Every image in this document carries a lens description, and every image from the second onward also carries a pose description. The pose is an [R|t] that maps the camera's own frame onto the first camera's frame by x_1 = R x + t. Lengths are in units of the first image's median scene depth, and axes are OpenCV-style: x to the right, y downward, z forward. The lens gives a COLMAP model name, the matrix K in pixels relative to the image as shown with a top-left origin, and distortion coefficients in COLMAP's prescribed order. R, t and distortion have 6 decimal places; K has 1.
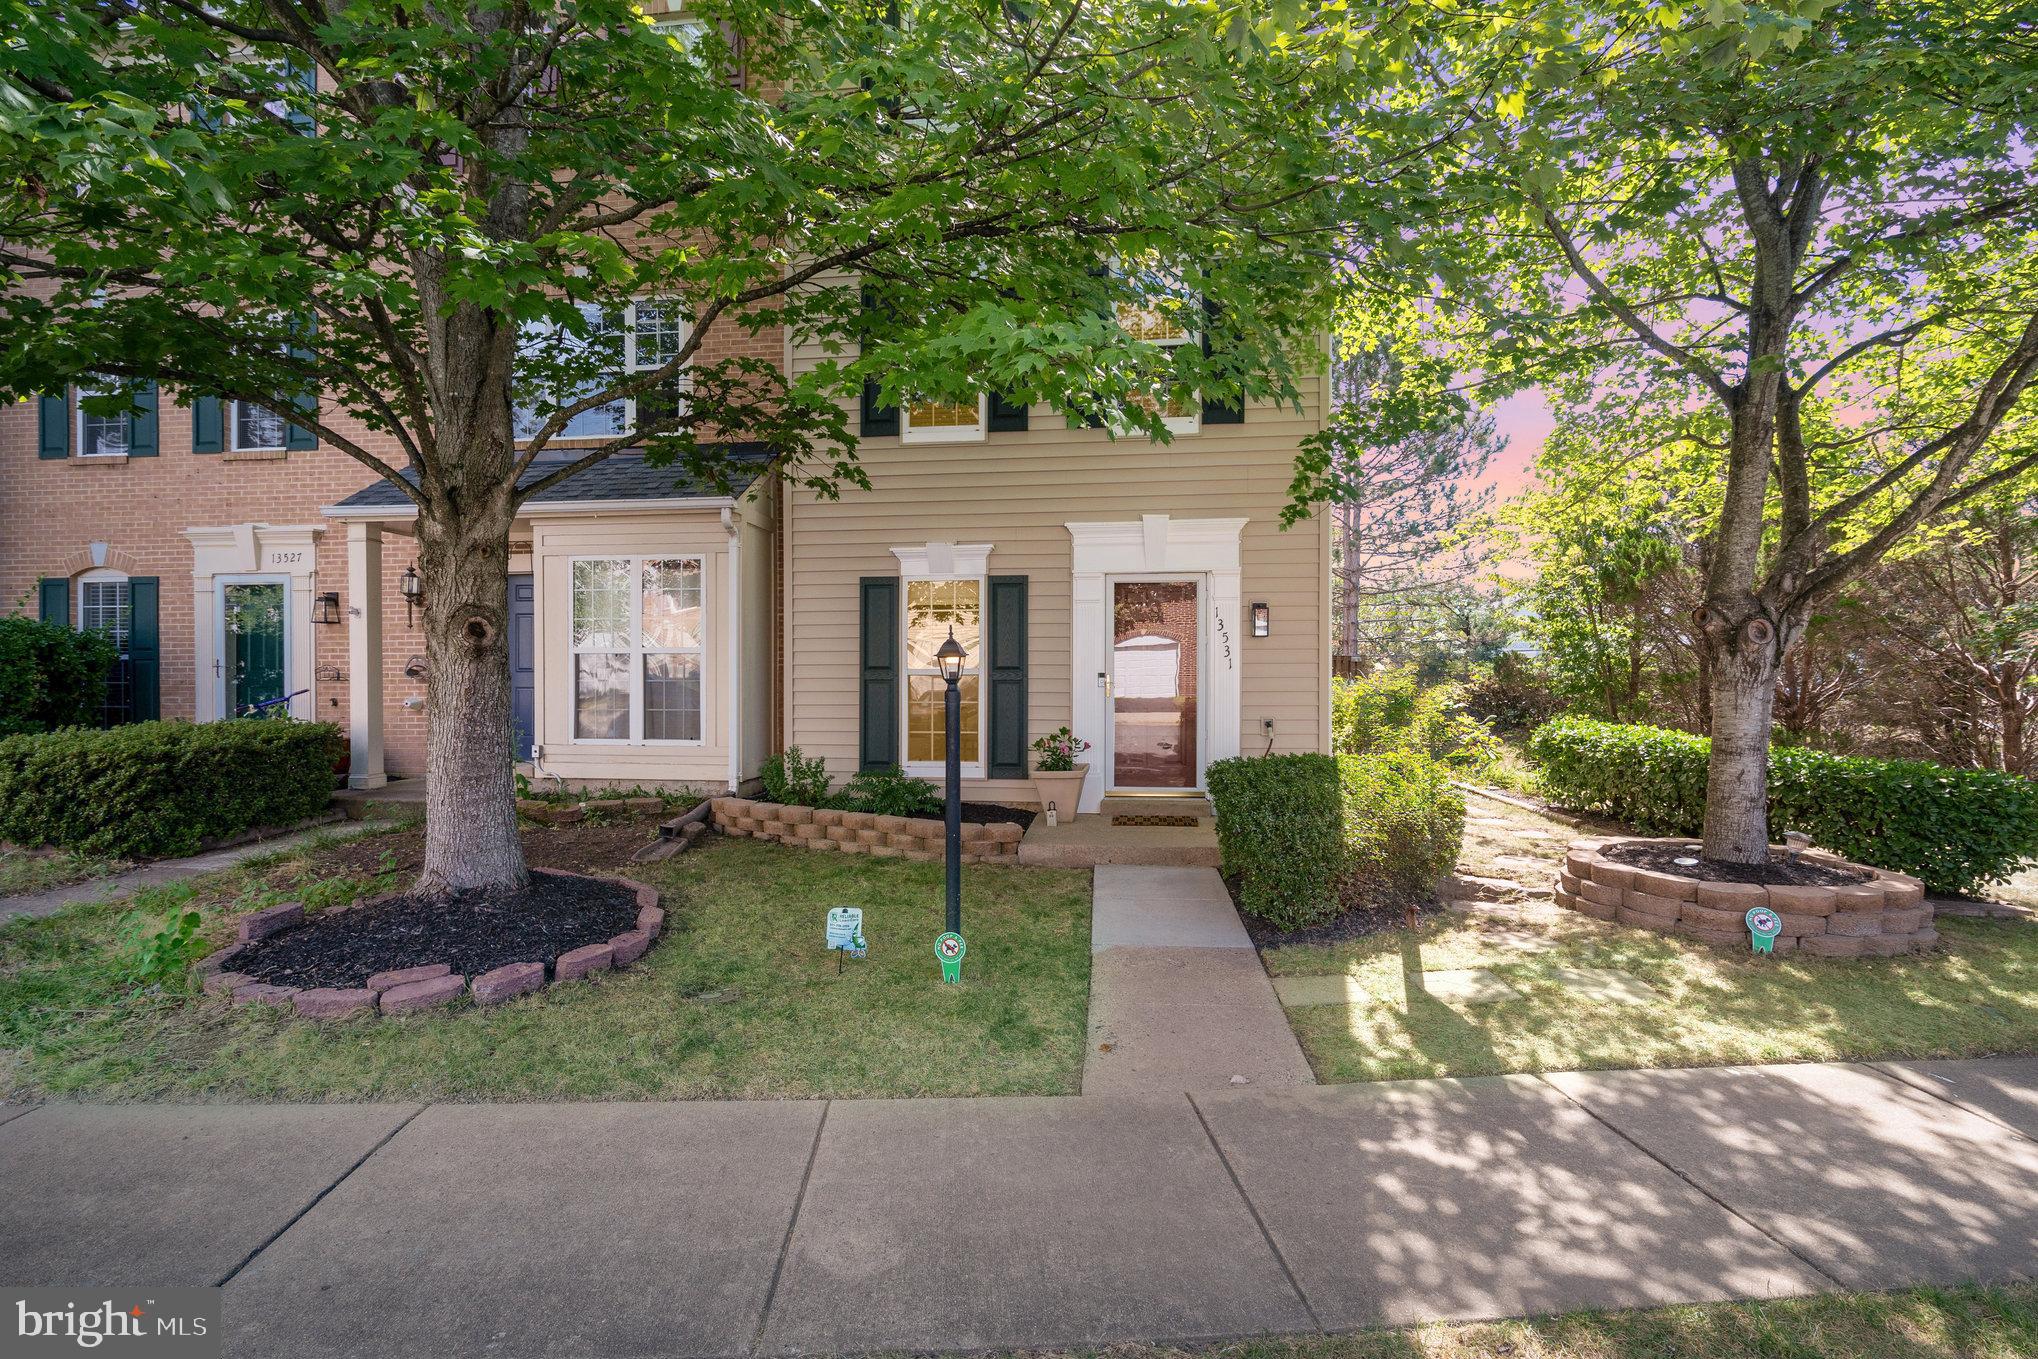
lens RADIAL K [[929.9, 0, 1034.9], [0, 929.9, 665.4], [0, 0, 1]] dist [-0.002022, 0.000102]
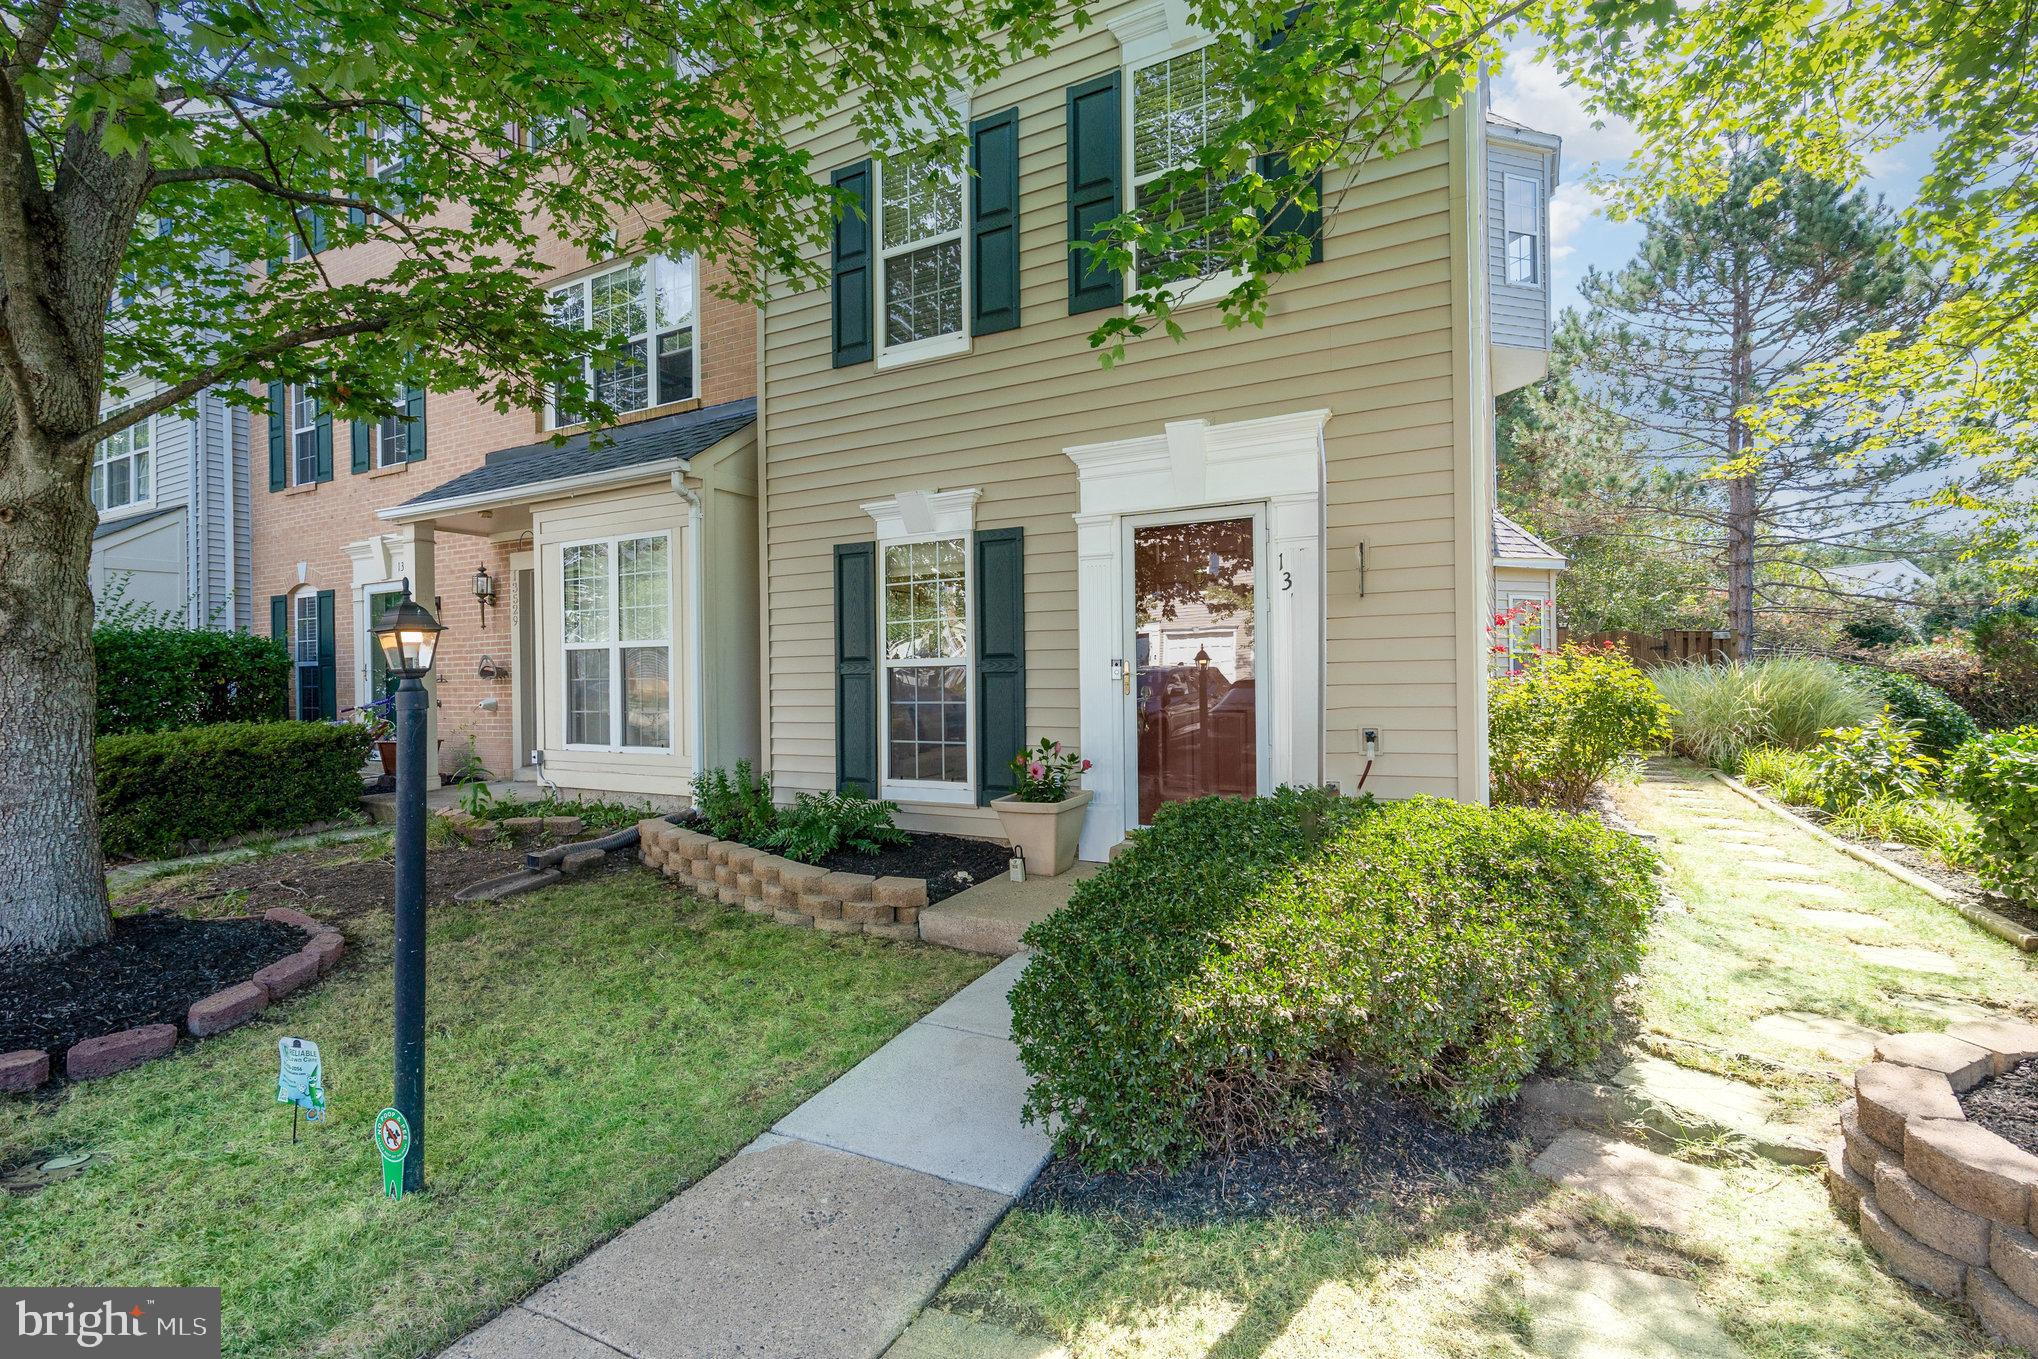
lens RADIAL K [[929.9, 0, 1034.9], [0, 929.9, 665.4], [0, 0, 1]] dist [-0.002022, 0.000102]
pose [[0.927289, -0.017482, -0.373937, 0.269096], [0.019339, 0.999812, 0.001214, 0.010099], [0.373846, -0.008357, 0.927453, 0.331697]]
